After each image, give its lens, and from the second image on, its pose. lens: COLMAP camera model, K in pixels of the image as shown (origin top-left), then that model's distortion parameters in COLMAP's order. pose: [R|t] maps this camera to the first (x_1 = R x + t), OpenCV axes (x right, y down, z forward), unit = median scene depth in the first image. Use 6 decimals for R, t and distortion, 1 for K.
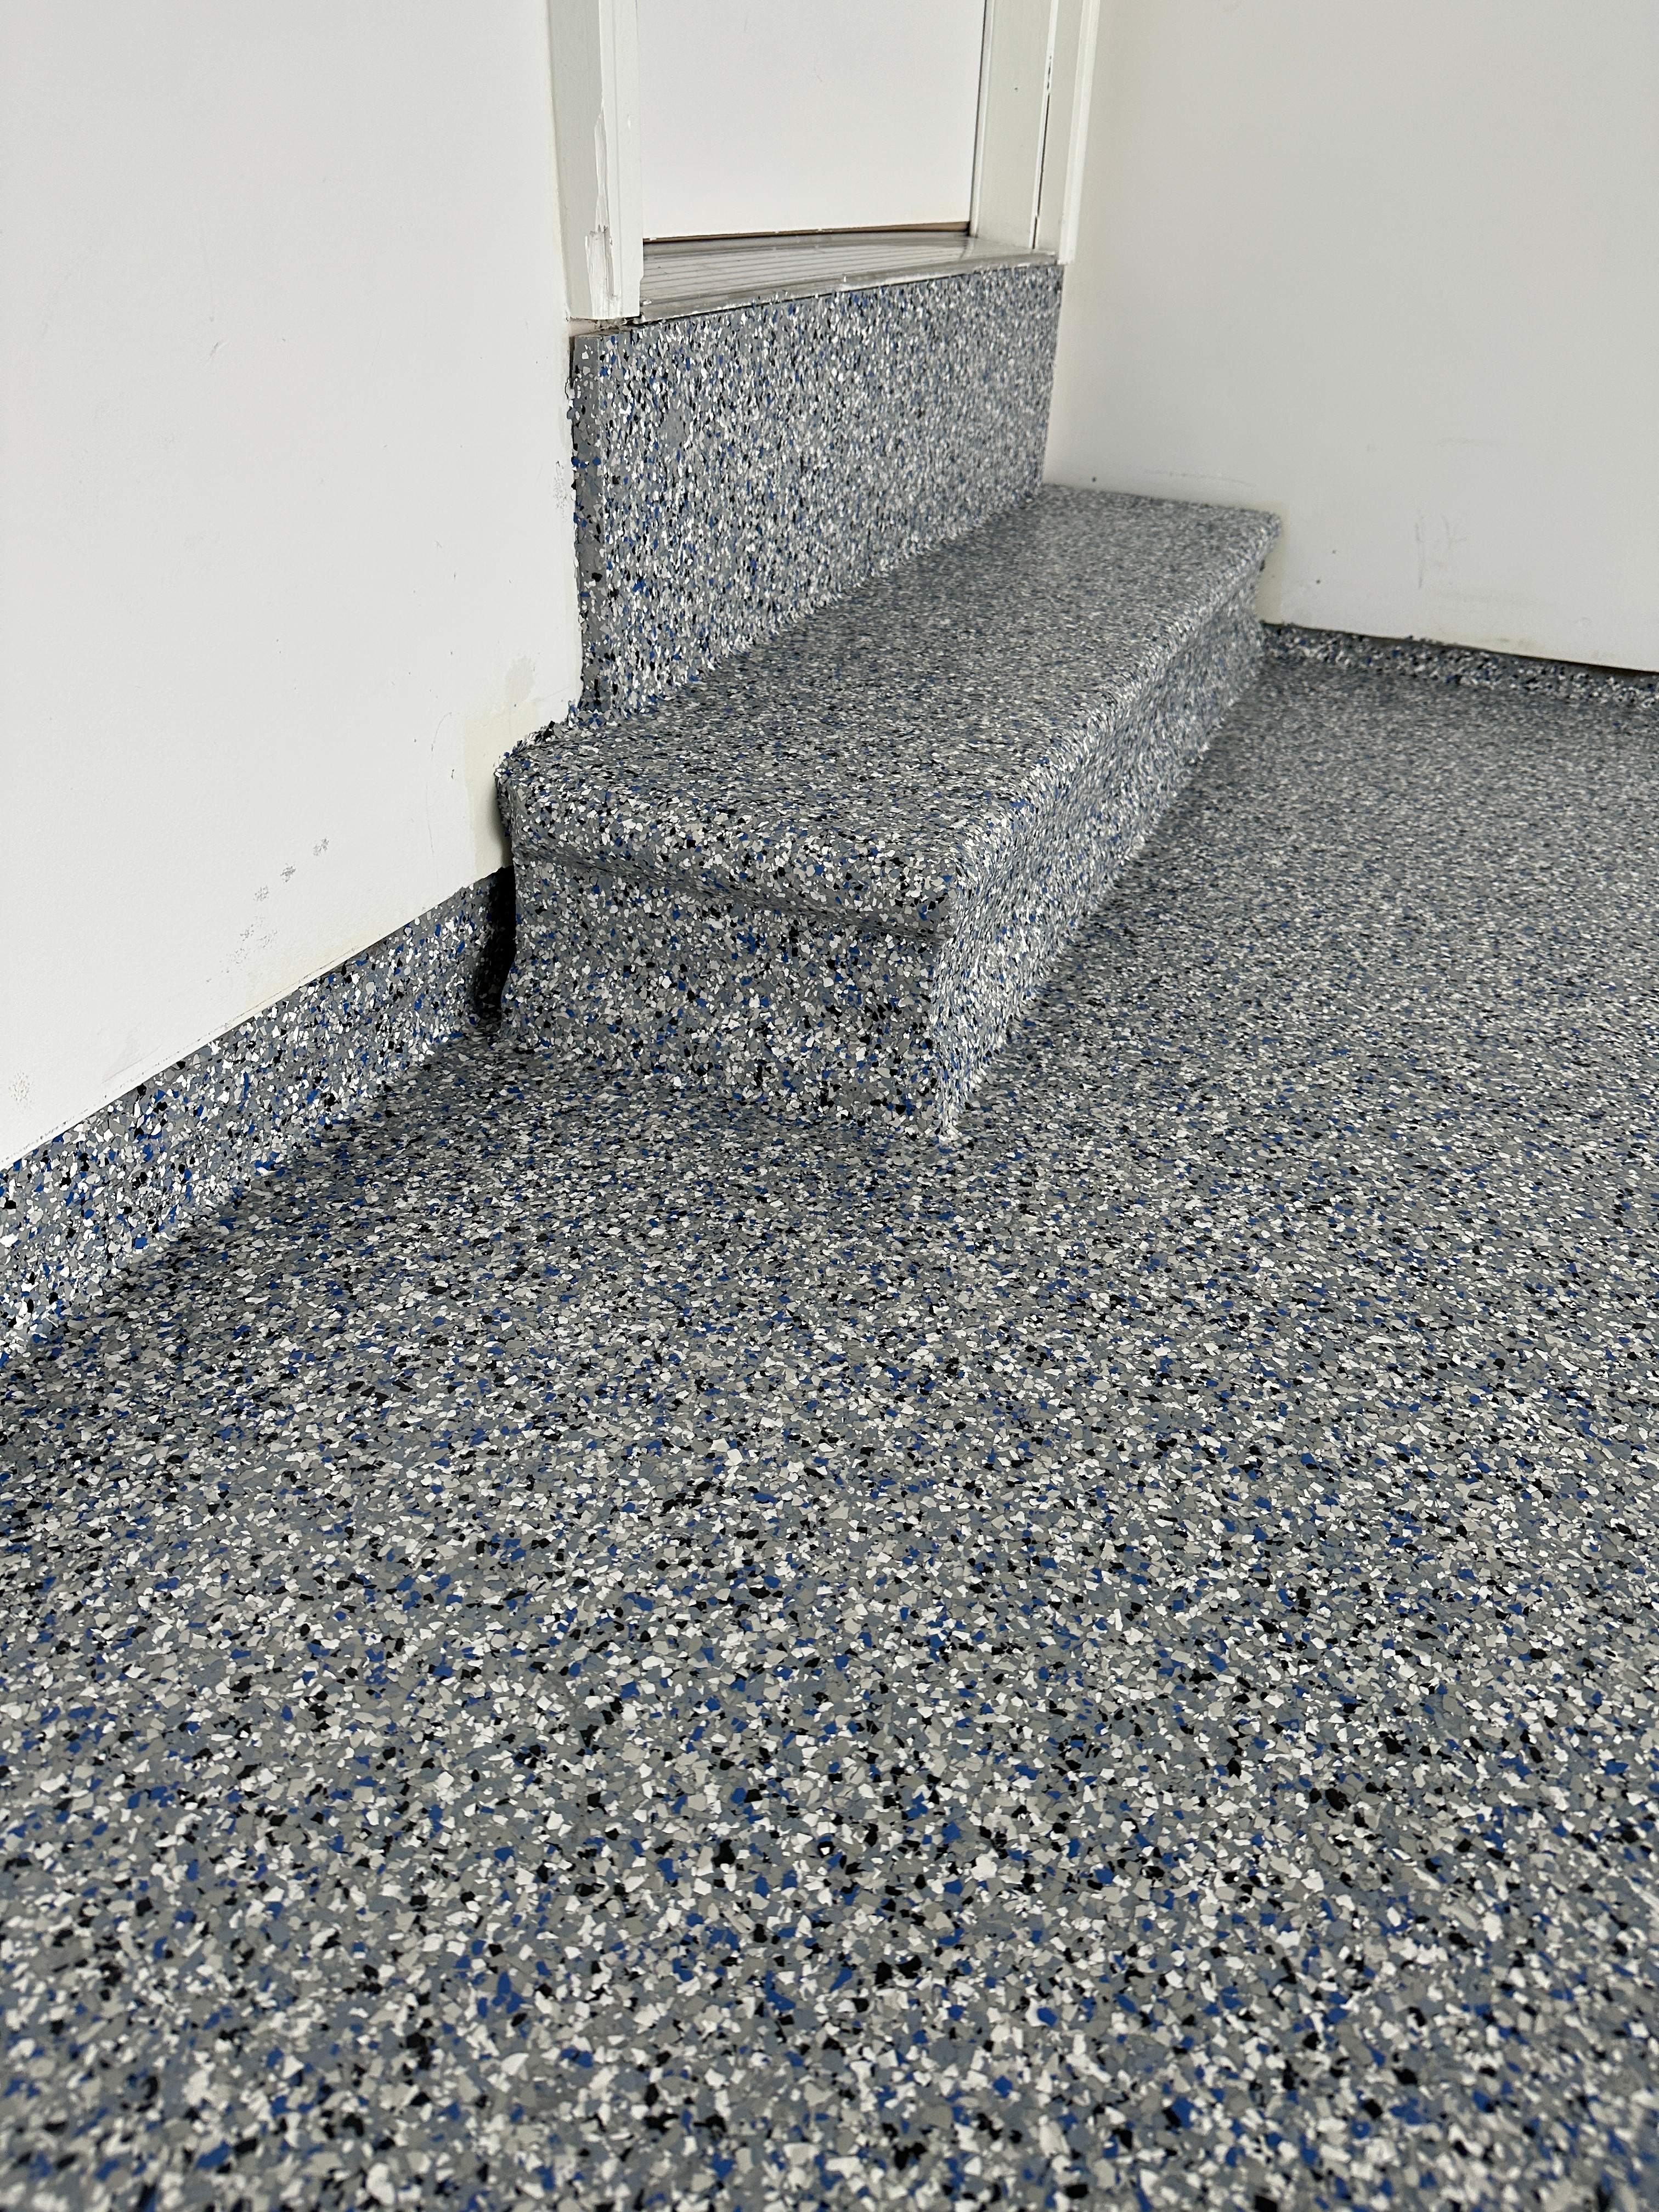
lens RADIAL K [[1558.6, 0, 829.5], [0, 1558.6, 1106.0], [0, 0, 1]] dist [0.023772, -0.030076]
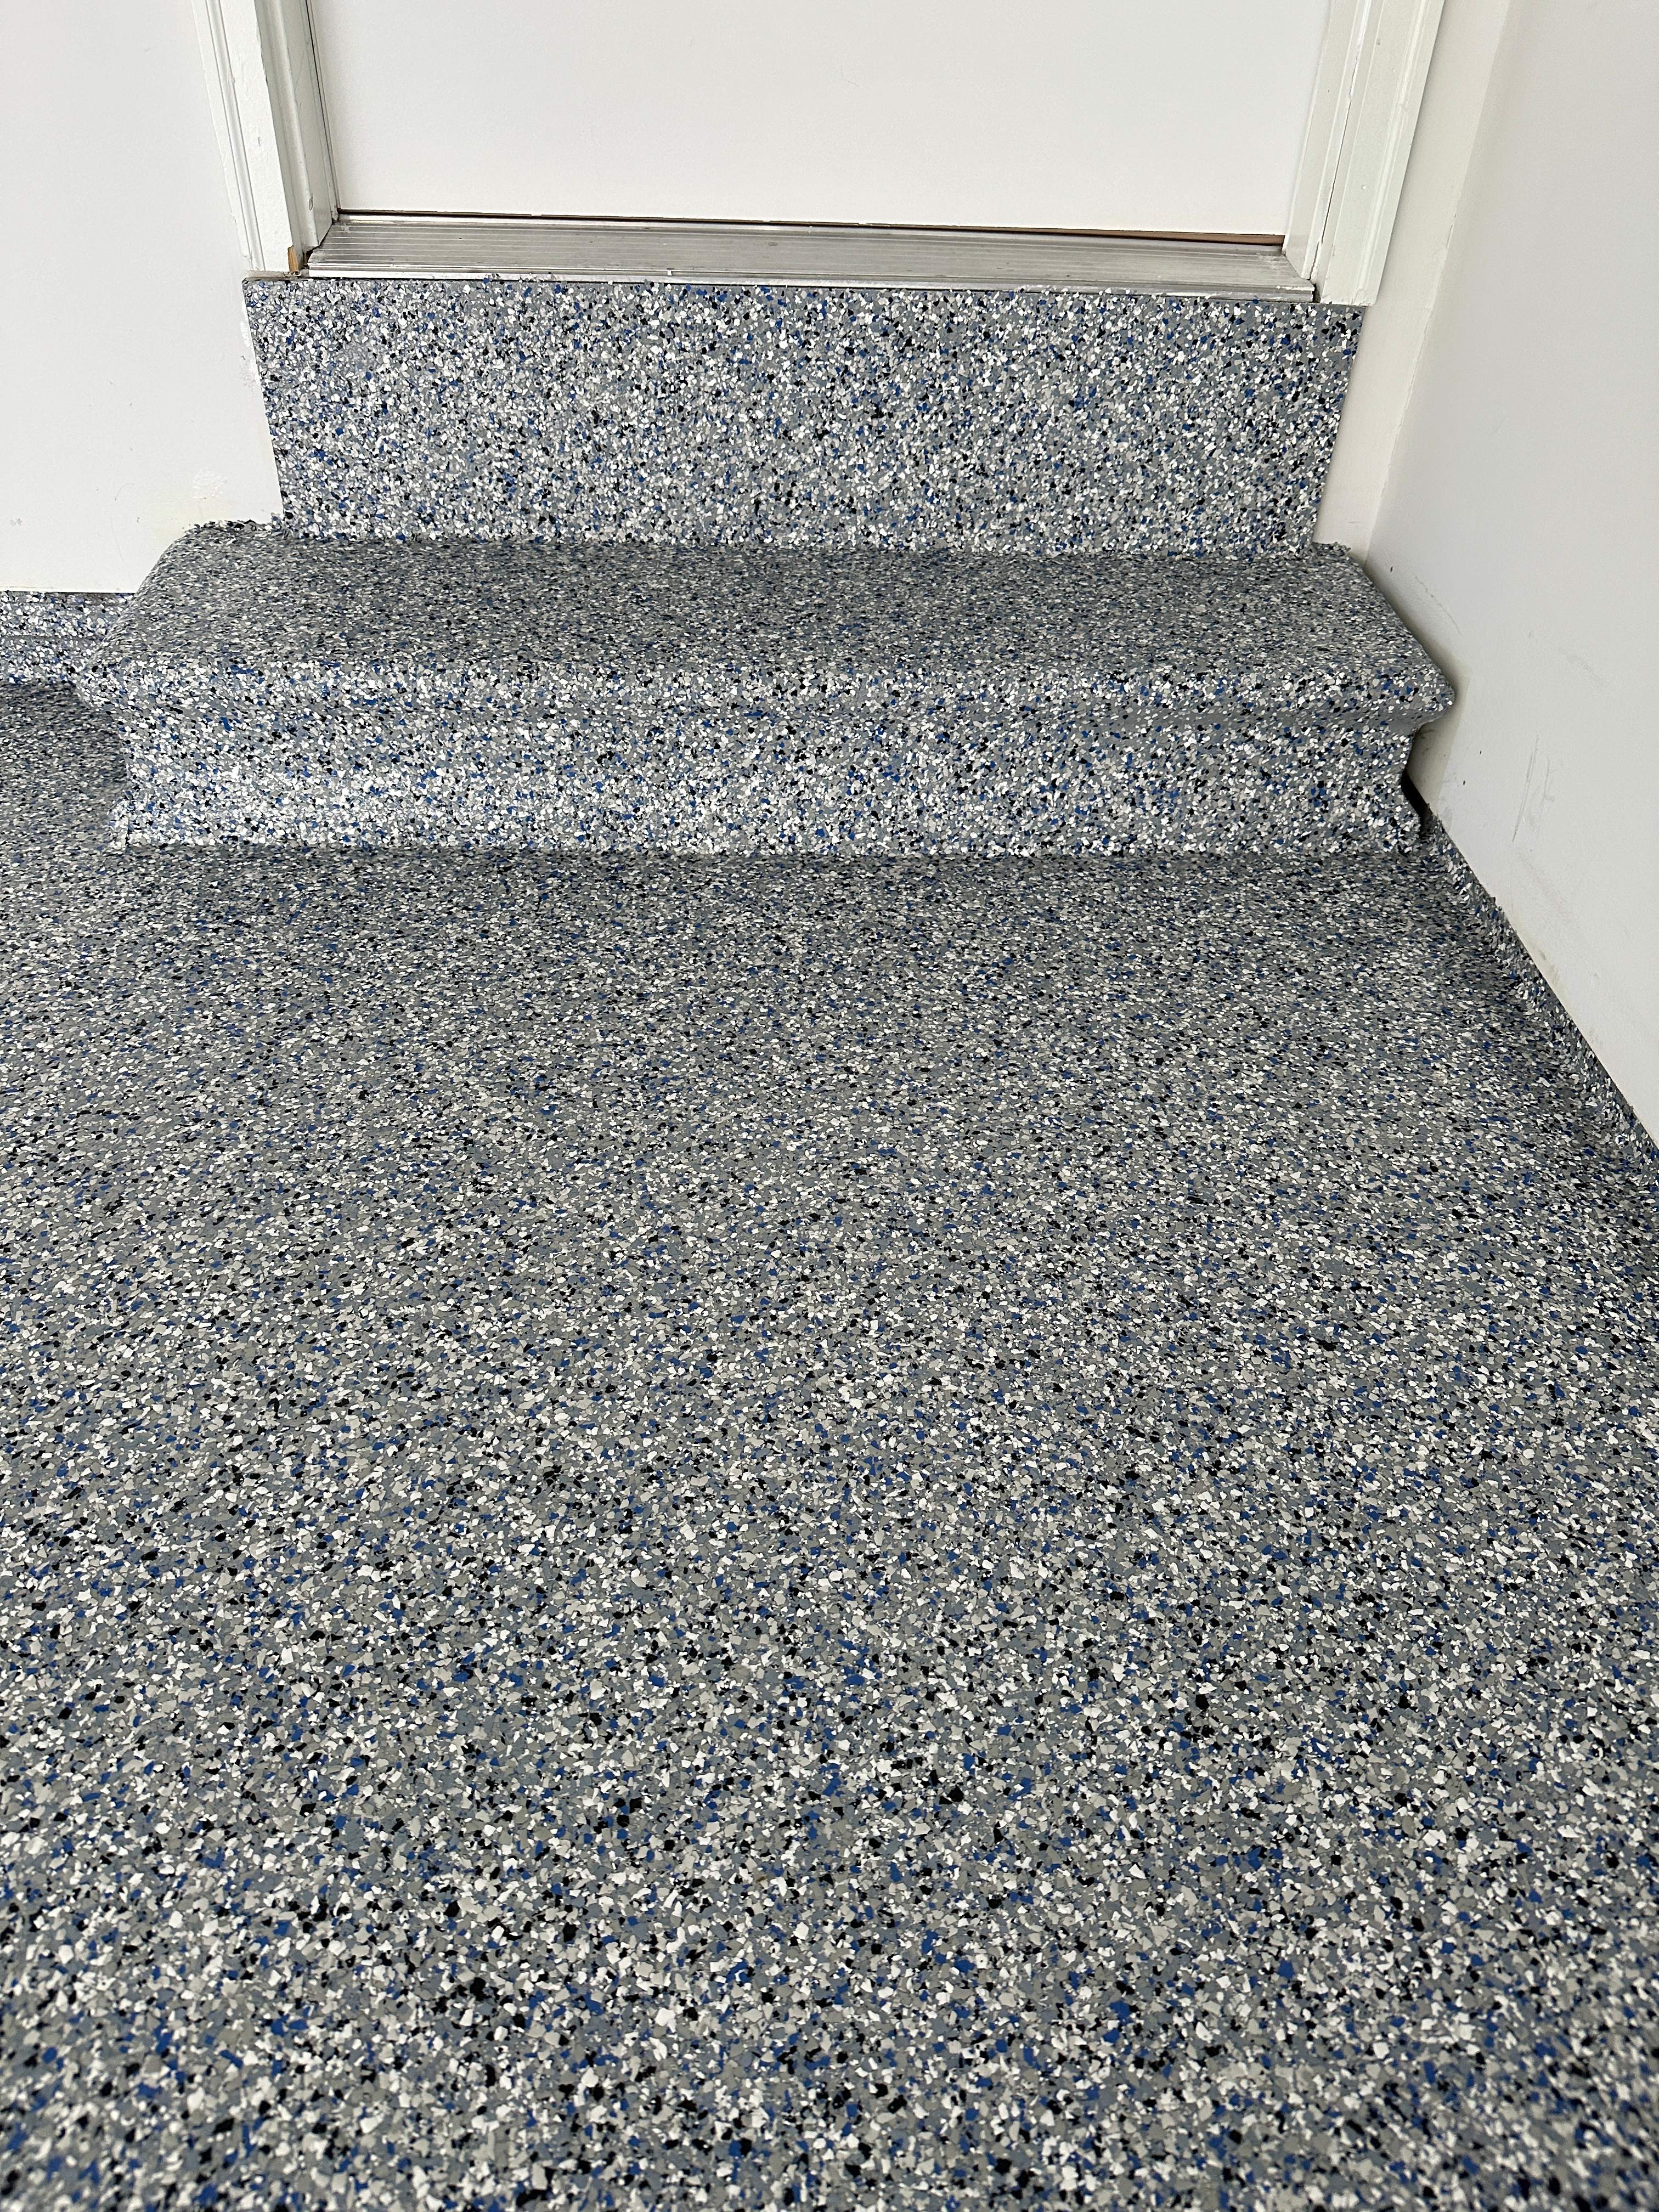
lens RADIAL K [[1558.6, 0, 829.5], [0, 1558.6, 1106.0], [0, 0, 1]] dist [0.023772, -0.030076]
pose [[0.427777, 0.562276, -0.707709, 2.155210], [-0.482727, 0.804071, 0.347051, -0.864134], [0.764187, 0.193170, 0.615389, 0.872103]]
